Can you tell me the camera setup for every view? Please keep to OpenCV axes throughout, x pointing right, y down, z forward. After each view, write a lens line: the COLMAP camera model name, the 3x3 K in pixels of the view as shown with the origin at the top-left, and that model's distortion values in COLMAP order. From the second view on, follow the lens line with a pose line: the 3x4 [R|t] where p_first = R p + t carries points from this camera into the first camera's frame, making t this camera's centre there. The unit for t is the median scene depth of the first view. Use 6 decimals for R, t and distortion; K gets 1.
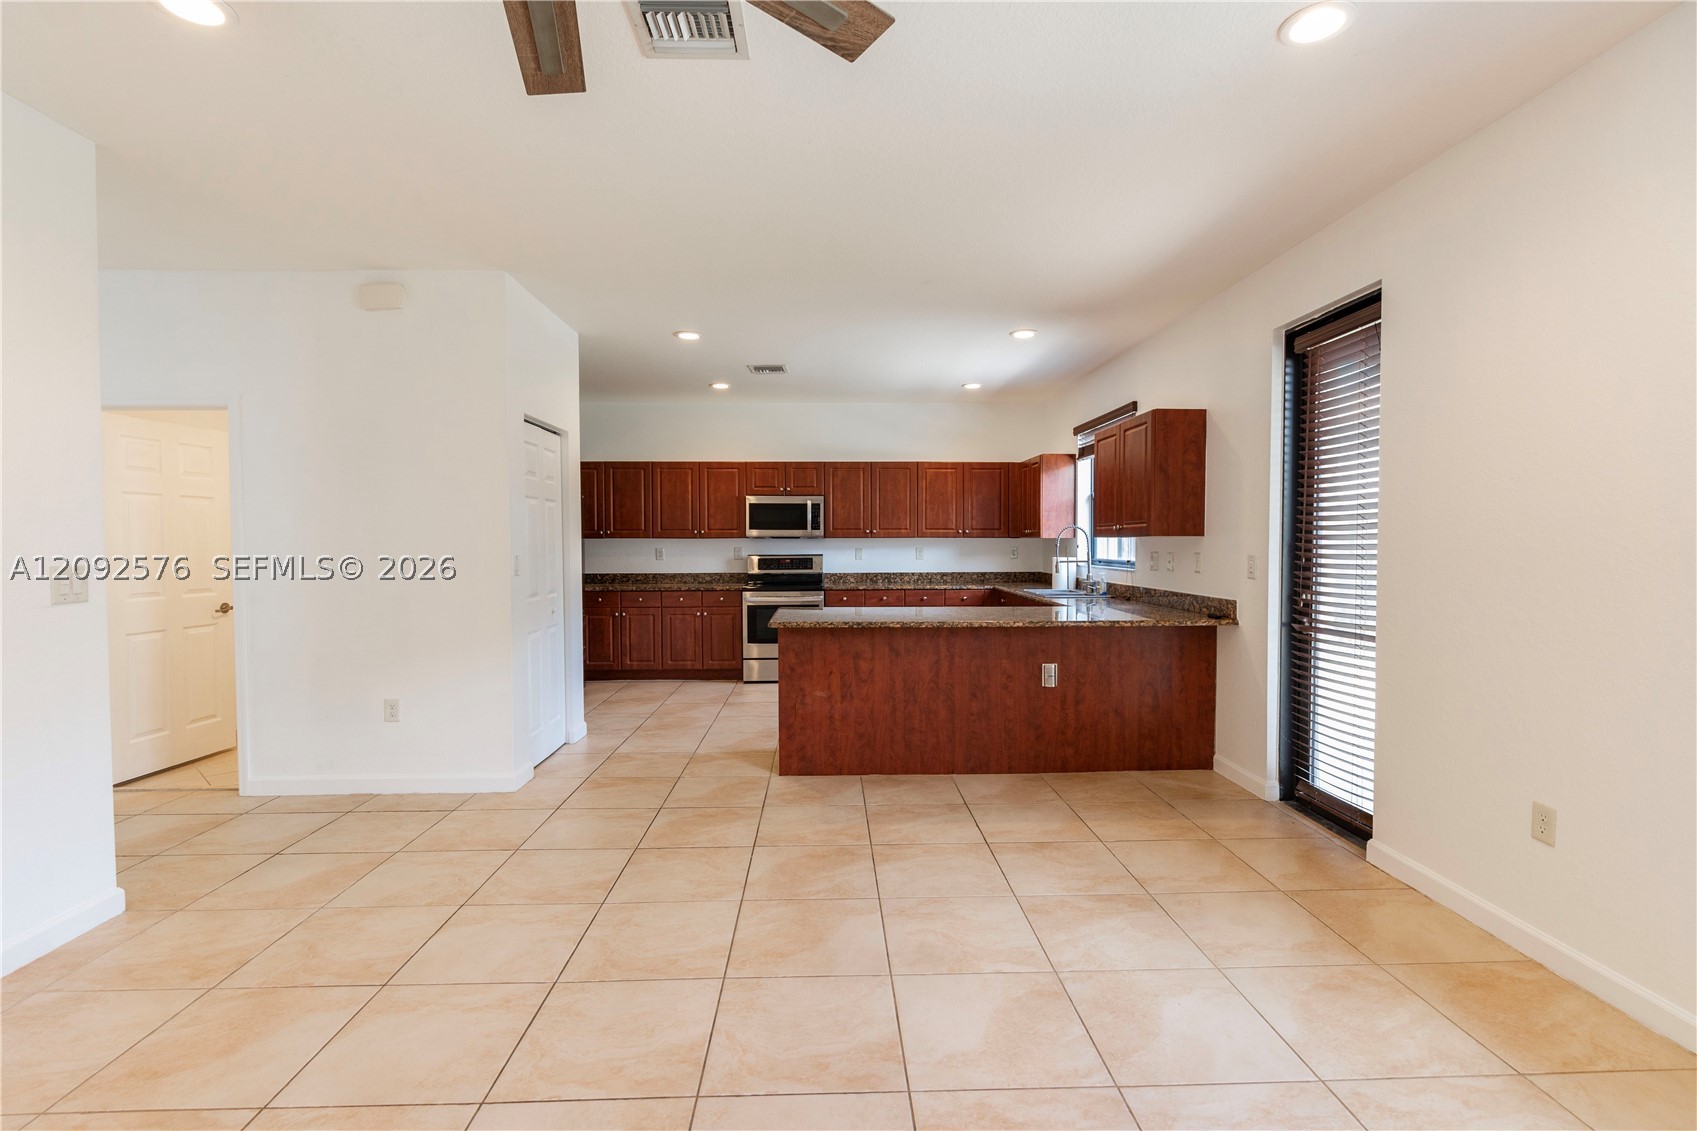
lens RADIAL K [[779.1, 0, 851.2], [0, 779.1, 570.8], [0, 0, 1]] dist [-0.004809, 0.000251]
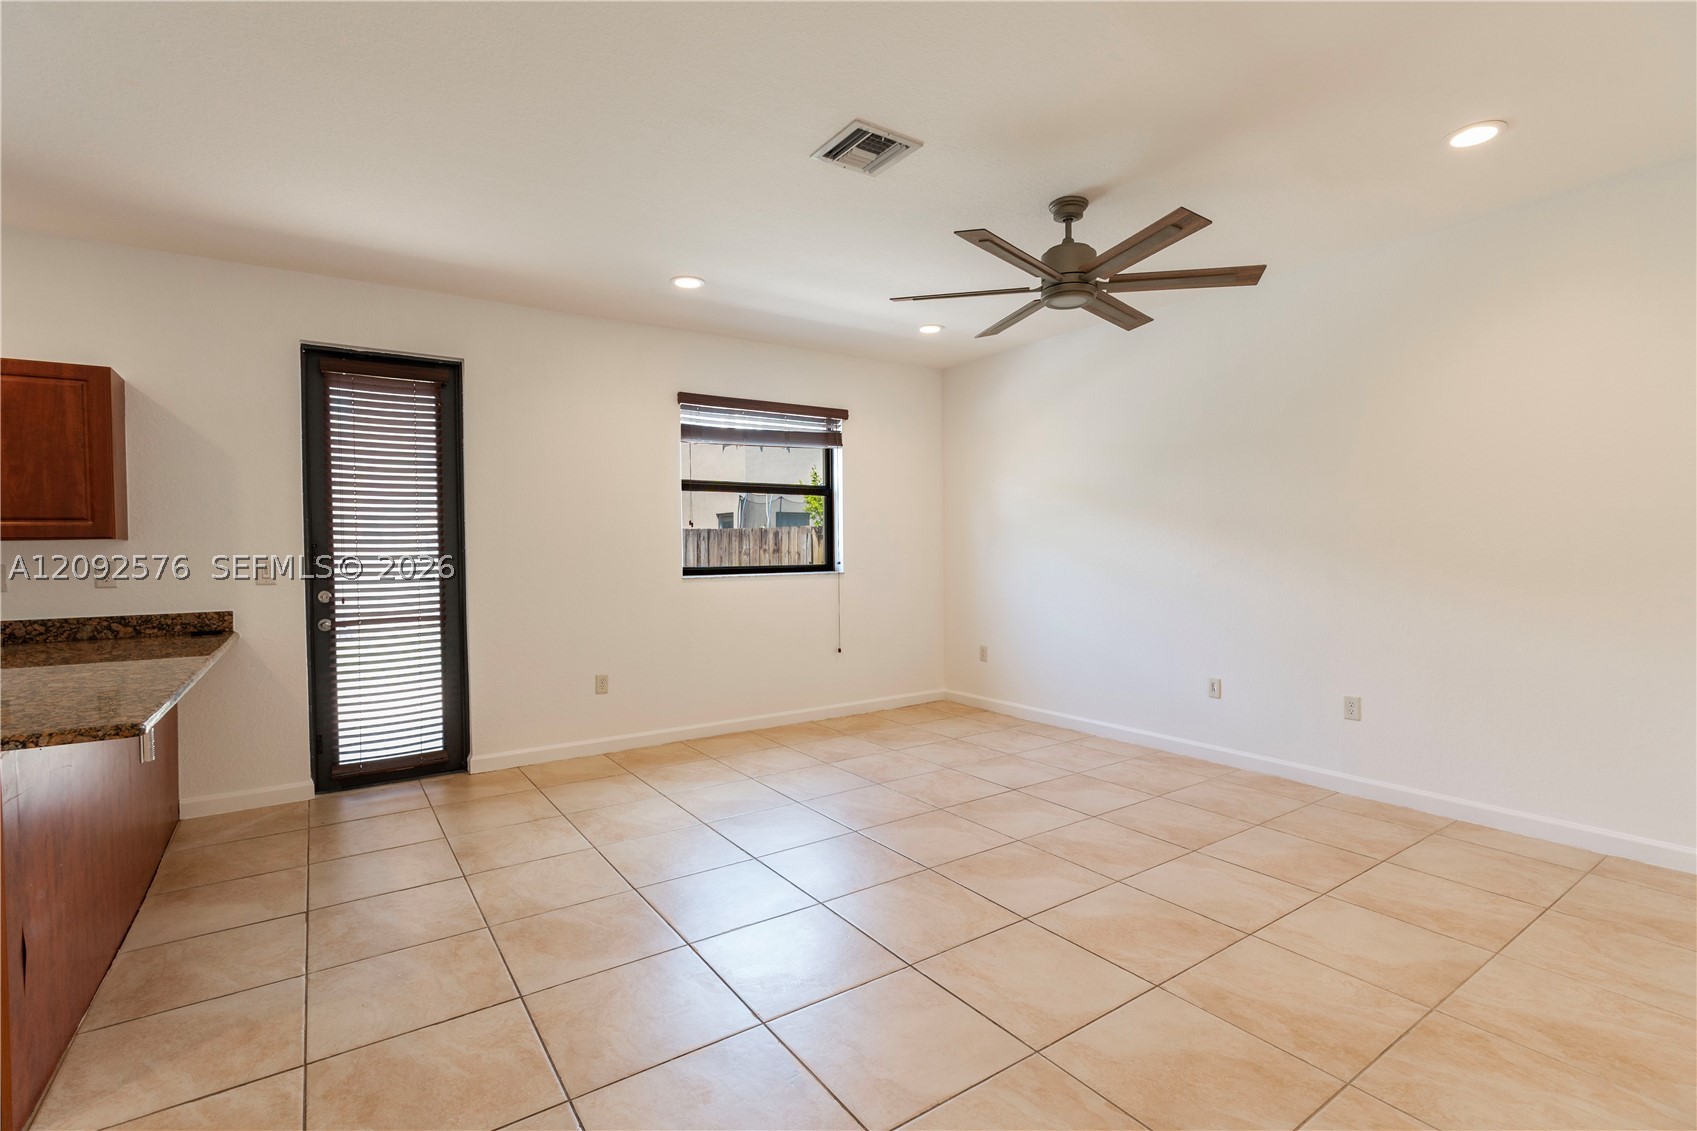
lens RADIAL K [[779.1, 0, 847.1], [0, 779.1, 564.1], [0, 0, 1]] dist [-0.004809, 0.000251]
pose [[-0.536842, -0.010118, 0.843622, -0.740430], [0.045065, 0.998157, 0.040649, -0.023915], [-0.842478, 0.059840, -0.535396, 0.986560]]
